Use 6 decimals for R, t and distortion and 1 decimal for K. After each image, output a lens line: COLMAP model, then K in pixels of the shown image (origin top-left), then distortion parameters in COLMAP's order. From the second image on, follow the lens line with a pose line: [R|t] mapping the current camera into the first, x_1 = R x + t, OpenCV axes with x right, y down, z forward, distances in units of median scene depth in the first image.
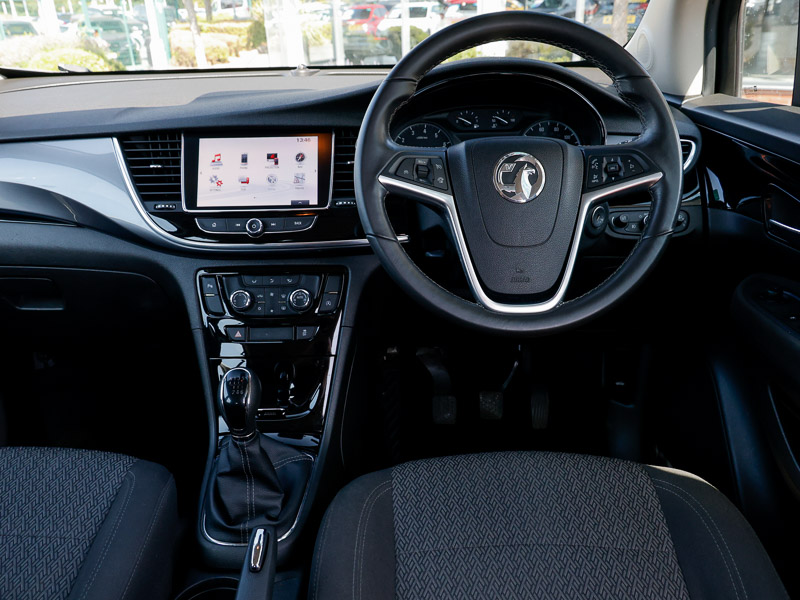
lens RADIAL K [[847.4, 0, 400.0], [0, 847.4, 300.0], [0, 0, 1]] dist [0.013047, -0.004482]
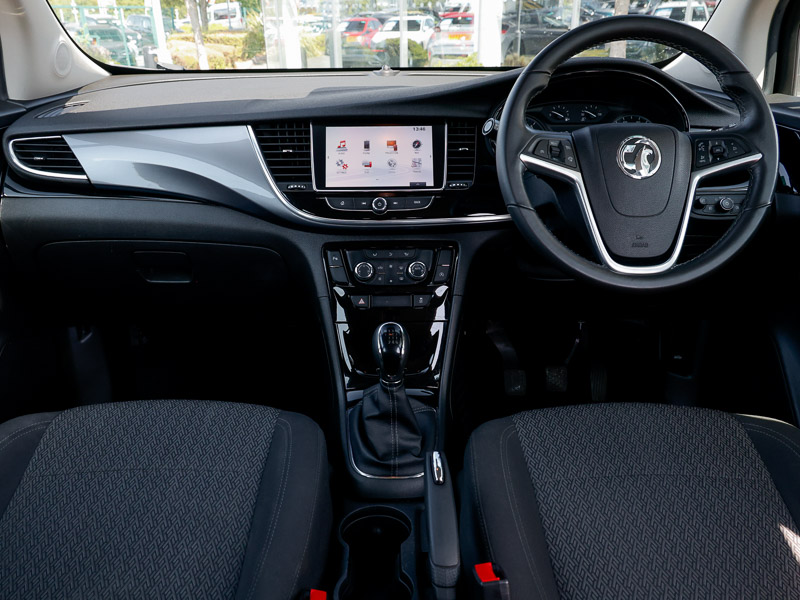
lens RADIAL K [[847.4, 0, 400.0], [0, 847.4, 300.0], [0, 0, 1]] dist [0.013047, -0.004482]
pose [[0.999520, 0.004425, 0.030662, -0.174259], [-0.003947, 0.999870, -0.015651, 0.055501], [-0.030727, 0.015522, 0.999407, -0.116634]]
